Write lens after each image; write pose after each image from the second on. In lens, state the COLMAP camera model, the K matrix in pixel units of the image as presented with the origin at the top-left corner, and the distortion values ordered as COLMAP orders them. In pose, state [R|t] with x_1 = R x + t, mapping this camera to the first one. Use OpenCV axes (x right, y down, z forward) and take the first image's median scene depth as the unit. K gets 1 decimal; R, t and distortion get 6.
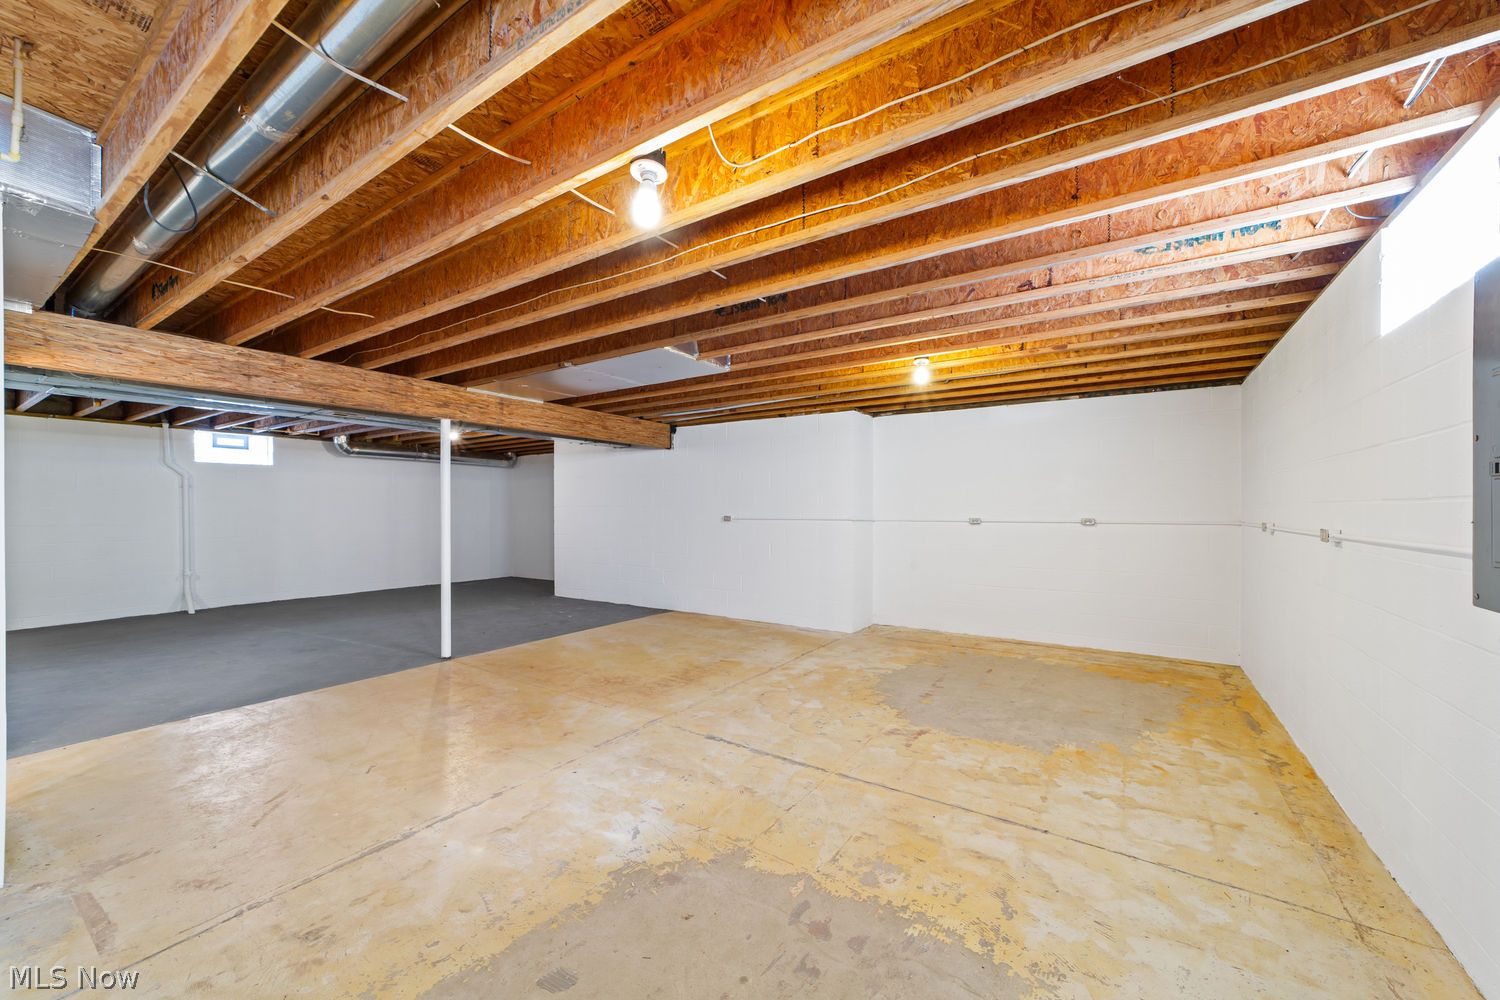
lens RADIAL K [[572.9, 0, 747.7], [0, 572.9, 504.7], [0, 0, 1]] dist [-0.020146, 0.009657]
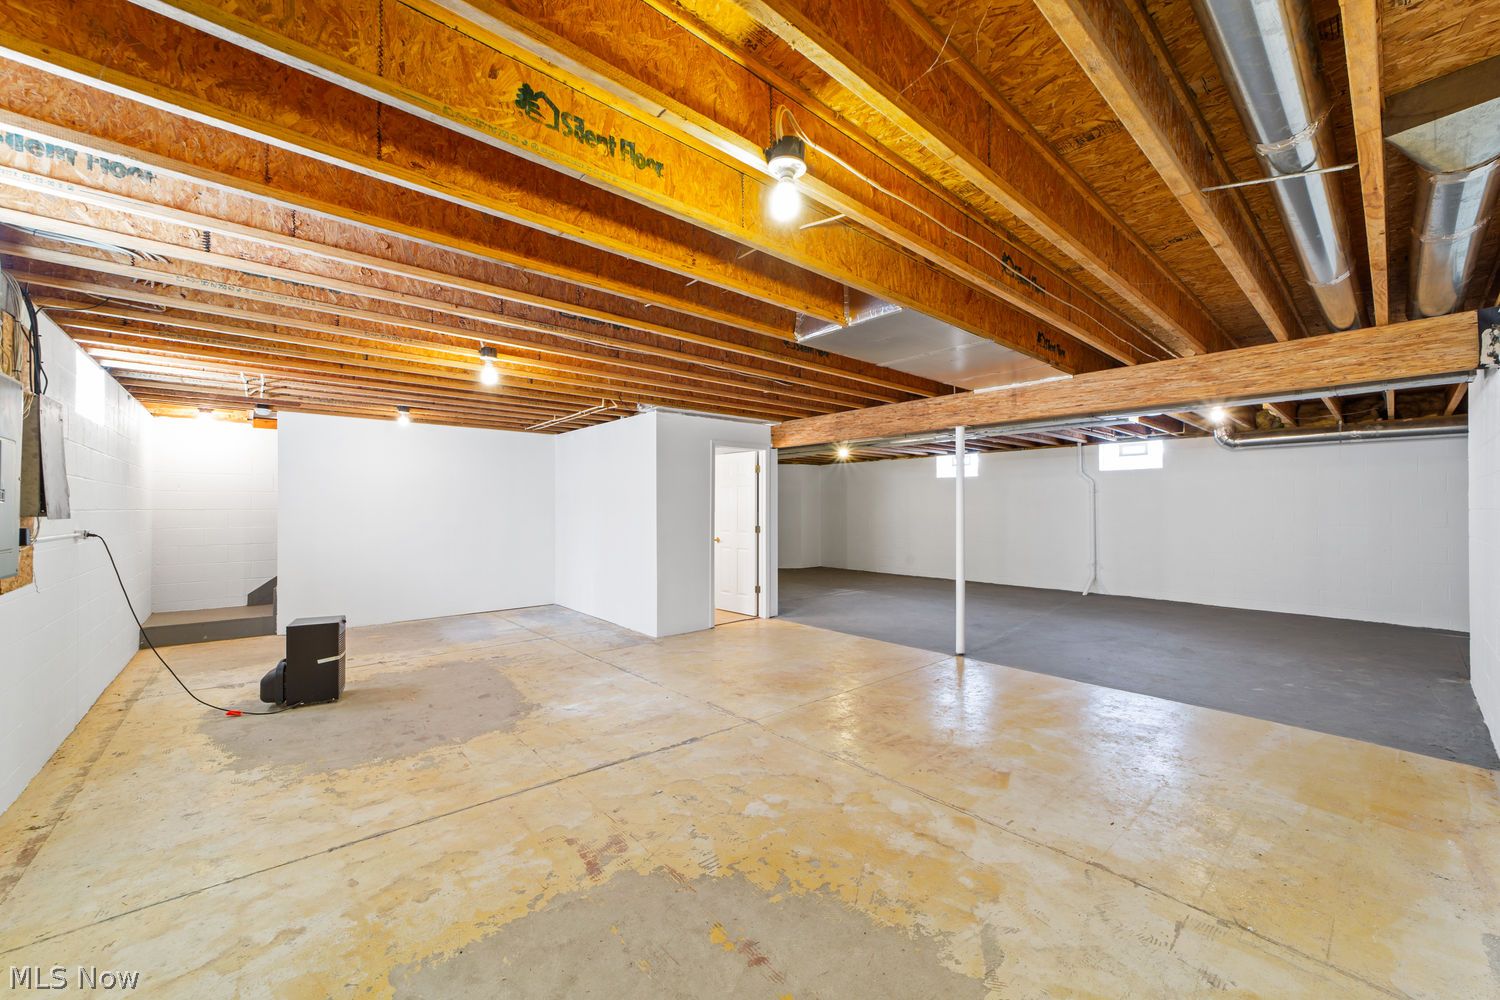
lens RADIAL K [[572.9, 0, 747.7], [0, 572.9, 504.7], [0, 0, 1]] dist [-0.020146, 0.009657]
pose [[-0.261071, -0.004599, -0.965309, 0.953891], [0.008400, 0.999940, -0.007035, -0.003183], [0.965283, -0.009945, -0.261017, 1.453097]]
